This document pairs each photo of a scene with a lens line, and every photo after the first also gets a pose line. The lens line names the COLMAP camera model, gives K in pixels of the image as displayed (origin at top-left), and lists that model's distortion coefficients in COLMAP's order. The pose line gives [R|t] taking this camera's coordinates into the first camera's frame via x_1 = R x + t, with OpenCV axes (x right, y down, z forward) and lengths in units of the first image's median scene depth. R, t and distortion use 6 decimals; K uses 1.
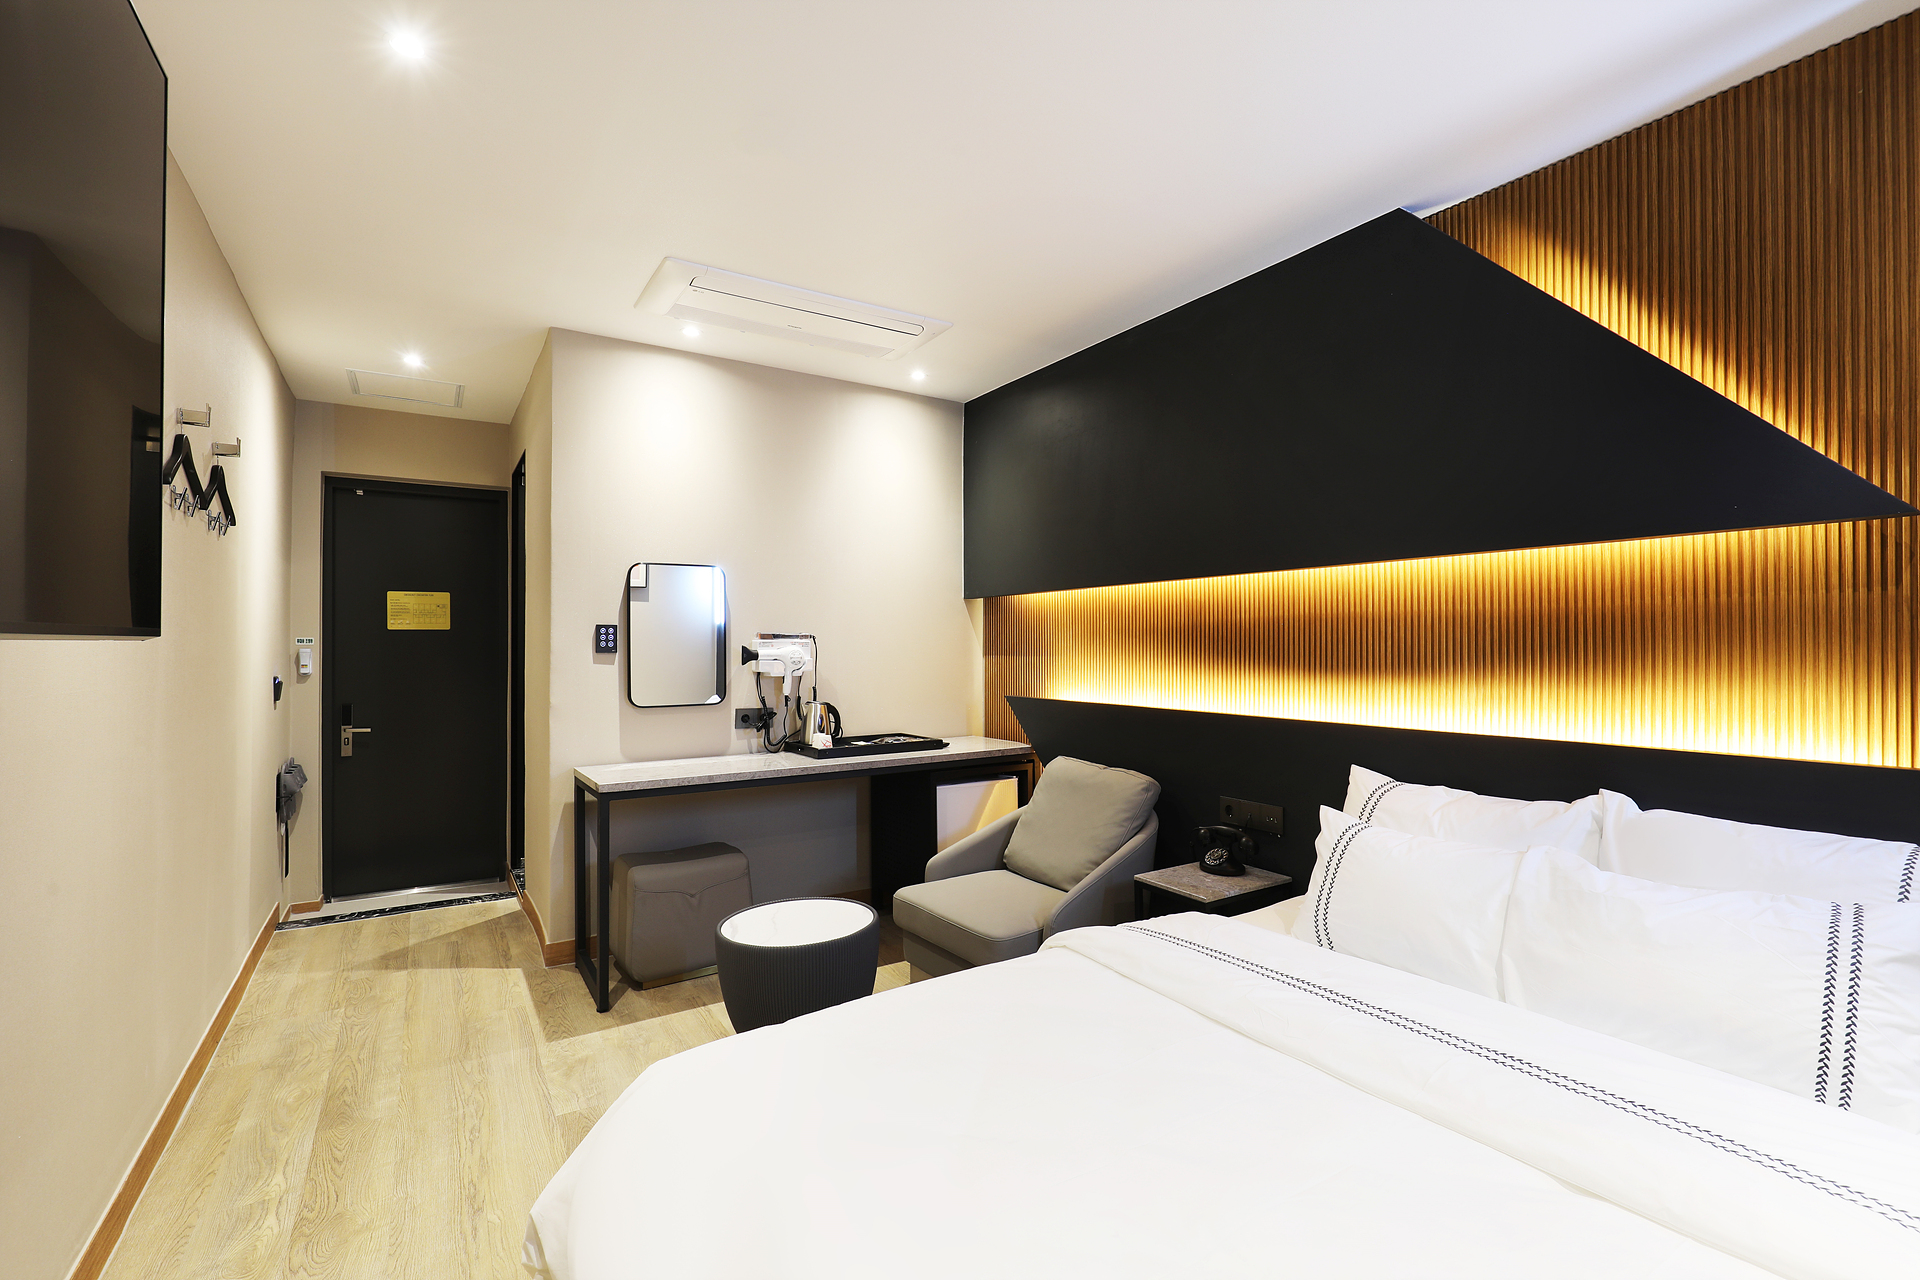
lens RADIAL K [[866.6, 0, 965.1], [0, 866.6, 643.6], [0, 0, 1]] dist [0.001922, -0.000013]
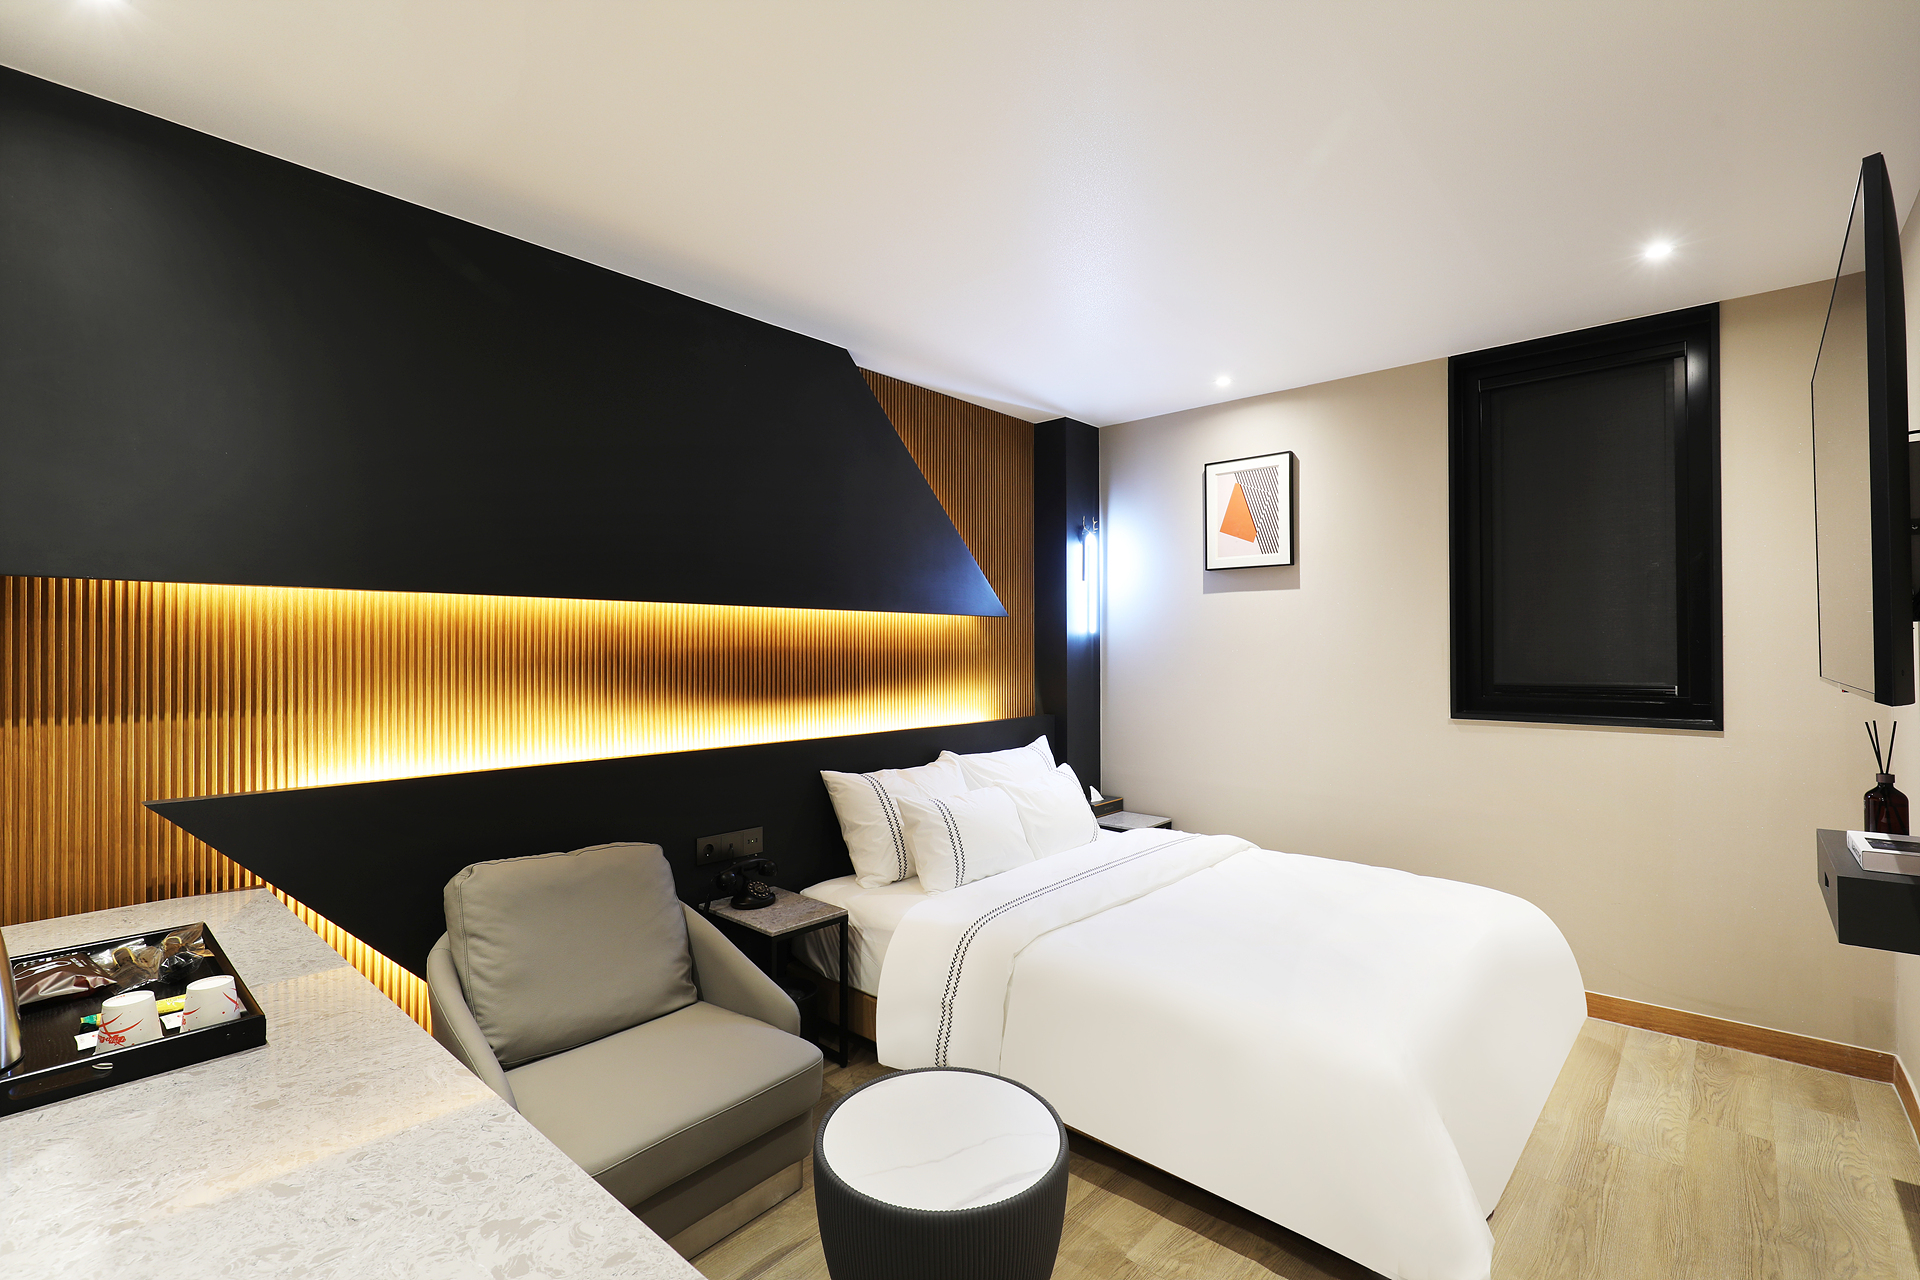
lens RADIAL K [[846.6, 0, 954.9], [0, 846.6, 670.4], [0, 0, 1]] dist [0.000836, 0.000032]
pose [[-0.272282, 0.011507, 0.962149, -0.671039], [0.026085, 0.999649, -0.004574, 0.007642], [-0.961864, 0.023852, -0.272487, 1.013668]]
